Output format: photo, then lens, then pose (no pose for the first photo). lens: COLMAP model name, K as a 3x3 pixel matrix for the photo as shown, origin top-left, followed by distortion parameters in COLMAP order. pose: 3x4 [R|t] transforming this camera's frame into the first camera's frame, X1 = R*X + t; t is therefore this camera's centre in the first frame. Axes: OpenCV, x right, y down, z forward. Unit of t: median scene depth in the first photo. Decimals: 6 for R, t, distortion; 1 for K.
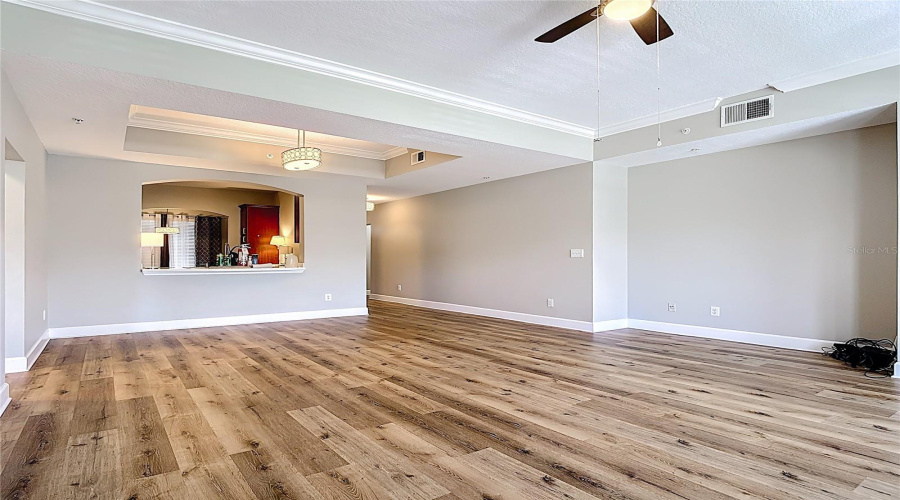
lens RADIAL K [[487.0, 0, 456.1], [0, 487.0, 249.1], [0, 0, 1]] dist [-0.005966, -0.002104]
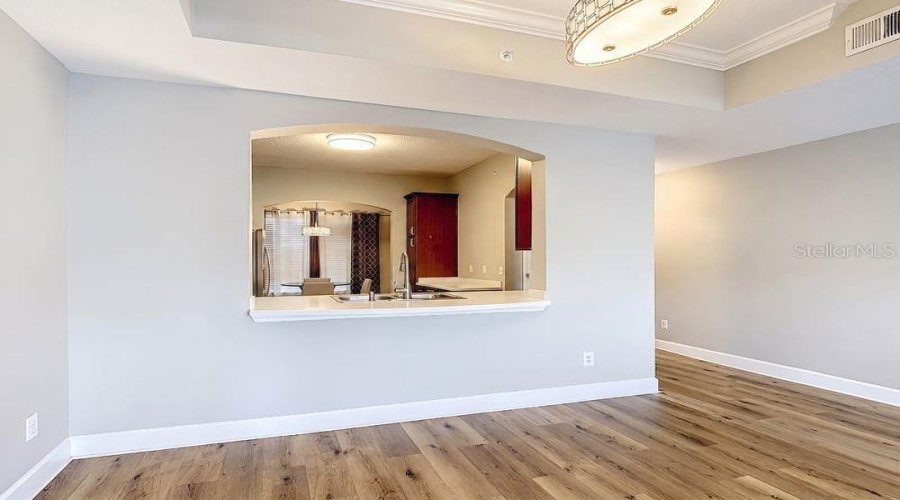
lens RADIAL K [[487.0, 0, 450.2], [0, 487.0, 255.4], [0, 0, 1]] dist [-0.005966, -0.002104]
pose [[0.957176, 0.001935, -0.289502, -0.175793], [0.001705, 0.999923, 0.012318, -0.009896], [0.289503, -0.012284, 0.957098, 0.333131]]
